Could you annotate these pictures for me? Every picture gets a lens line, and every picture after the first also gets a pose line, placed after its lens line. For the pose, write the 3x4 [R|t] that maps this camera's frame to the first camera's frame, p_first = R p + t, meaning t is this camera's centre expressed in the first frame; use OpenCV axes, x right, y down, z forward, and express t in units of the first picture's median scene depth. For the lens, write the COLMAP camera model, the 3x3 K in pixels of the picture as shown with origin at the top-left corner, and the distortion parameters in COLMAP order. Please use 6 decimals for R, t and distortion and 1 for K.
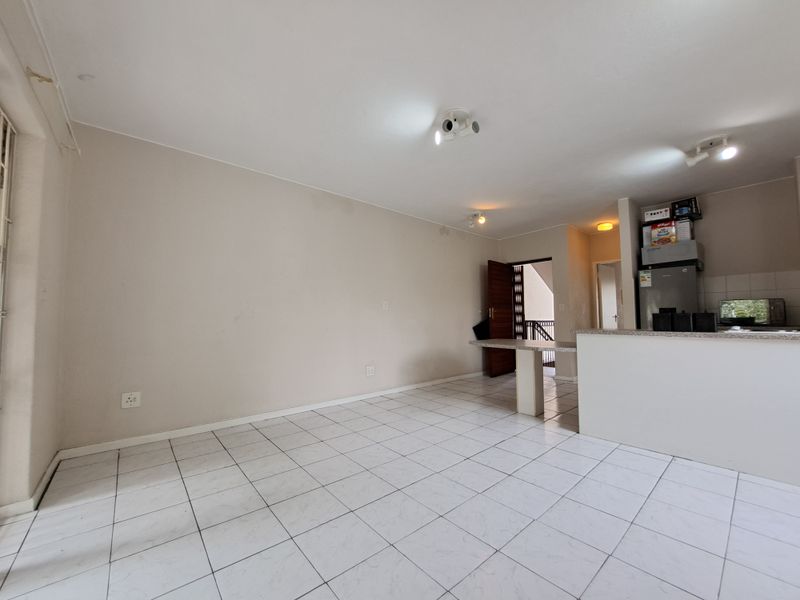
lens RADIAL K [[313.2, 0, 392.3], [0, 313.2, 298.6], [0, 0, 1]] dist [-0.023303, 0.000765]
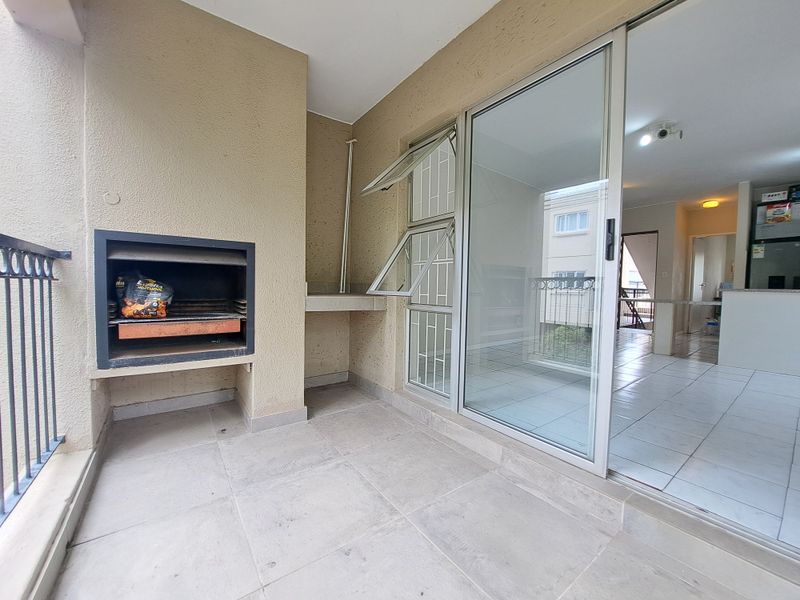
lens RADIAL K [[313.2, 0, 392.3], [0, 313.2, 298.6], [0, 0, 1]] dist [-0.023303, 0.000765]
pose [[0.997785, 0.027996, -0.060341, -0.517551], [-0.021952, 0.994885, 0.098595, 0.033463], [0.062793, -0.097052, 0.993297, -0.273117]]
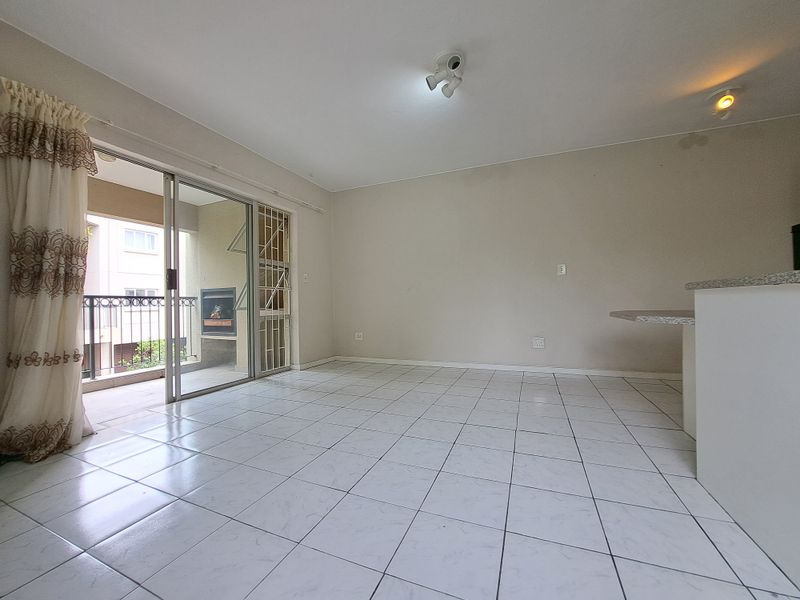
lens RADIAL K [[313.2, 0, 392.3], [0, 313.2, 298.6], [0, 0, 1]] dist [-0.023303, 0.000765]
pose [[0.465904, -0.012852, -0.884742, 0.566442], [0.069823, 0.997310, 0.022281, 0.055673], [0.882076, -0.072157, 0.465549, 0.225155]]
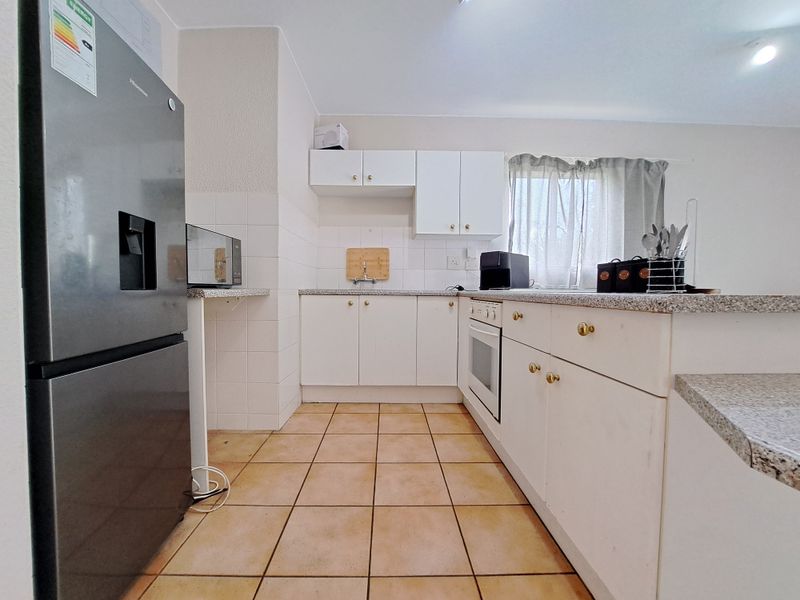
lens RADIAL K [[313.2, 0, 392.3], [0, 313.2, 298.6], [0, 0, 1]] dist [-0.023303, 0.000765]
pose [[-0.816366, -0.020553, 0.577169, 0.551944], [-0.035741, 0.999249, -0.014971, 0.087133], [-0.576427, -0.032850, -0.816488, 1.025054]]
